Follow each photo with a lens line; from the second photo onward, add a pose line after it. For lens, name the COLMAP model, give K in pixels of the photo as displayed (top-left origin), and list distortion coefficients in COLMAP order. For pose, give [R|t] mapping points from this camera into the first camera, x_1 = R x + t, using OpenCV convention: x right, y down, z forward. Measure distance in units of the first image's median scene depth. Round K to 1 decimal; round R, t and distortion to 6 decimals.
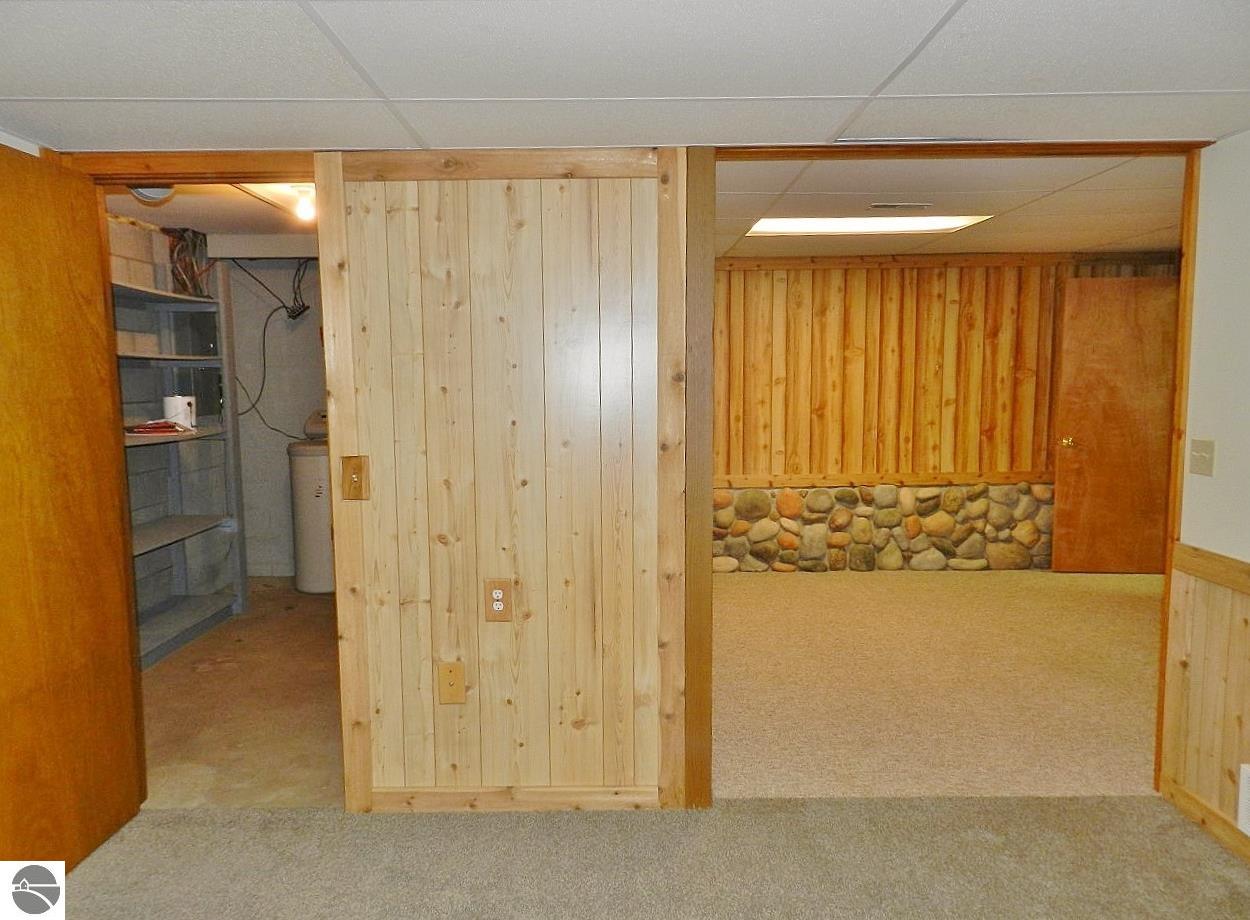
lens RADIAL K [[867.0, 0, 625.0], [0, 867.0, 460.0], [0, 0, 1]] dist [0.018180, 0.000873]
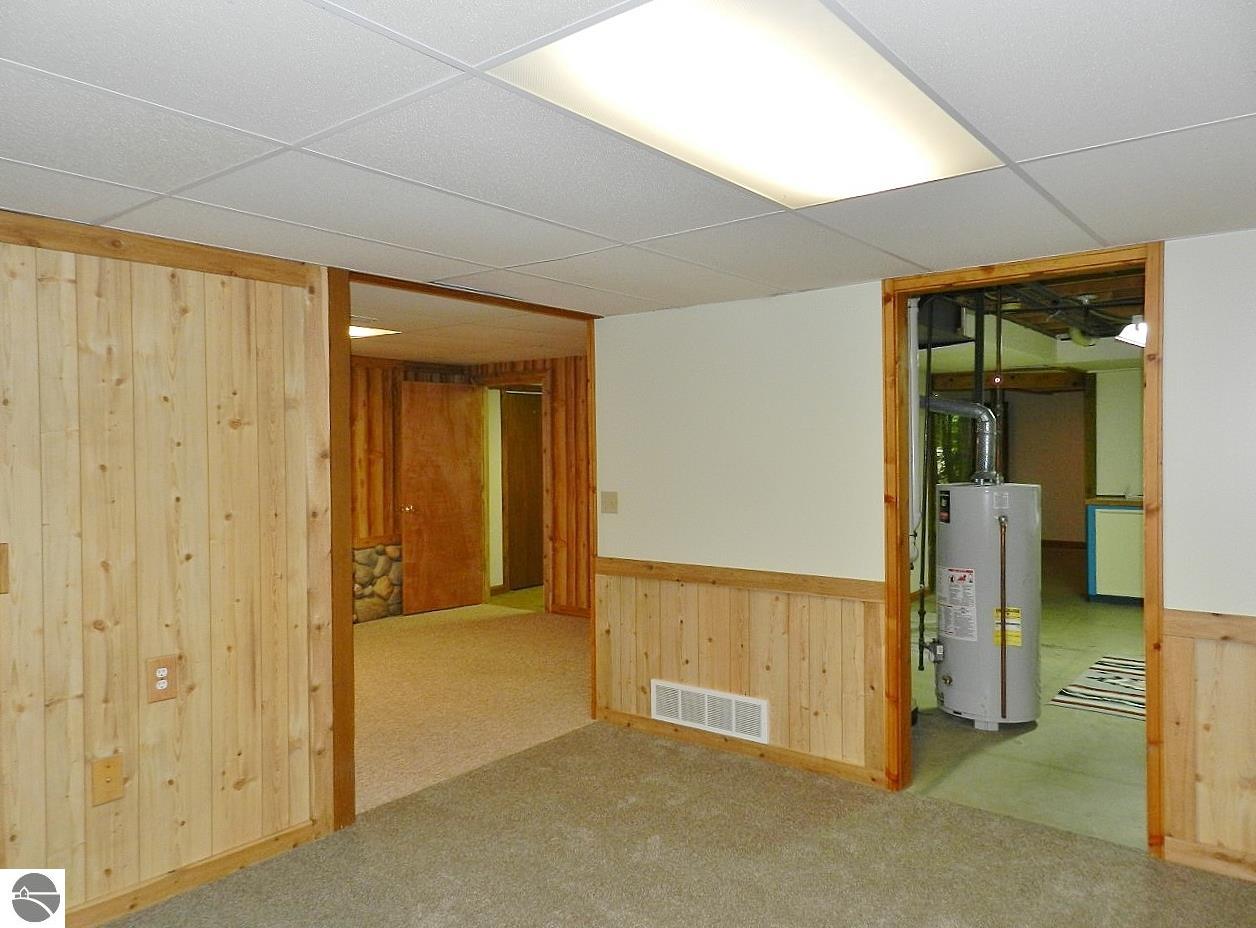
lens RADIAL K [[859.3, 0, 628.0], [0, 859.3, 464.0], [0, 0, 1]] dist [0.005611, 0.001877]
pose [[0.628844, -0.010403, 0.777462, -0.254080], [0.082727, 0.995130, -0.053598, 0.006311], [-0.773118, 0.098022, 0.626643, -0.023199]]
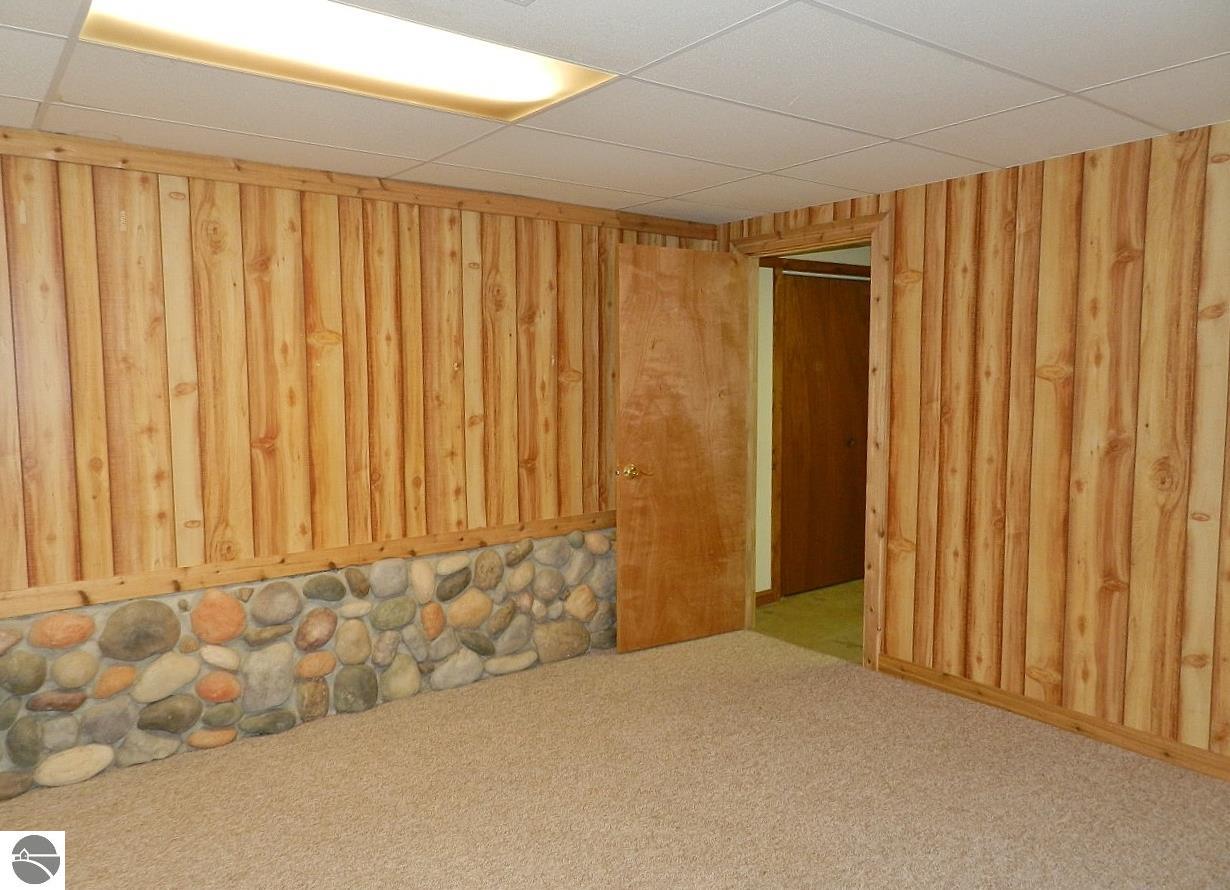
lens RADIAL K [[869.3, 0, 615.0], [0, 869.3, 445.0], [0, 0, 1]] dist [0.003338, 0.026067]
pose [[0.801340, -0.044912, 0.596521, 0.070956], [0.058492, 0.998282, -0.003415, -0.040156], [-0.595342, 0.037628, 0.802590, 0.424501]]
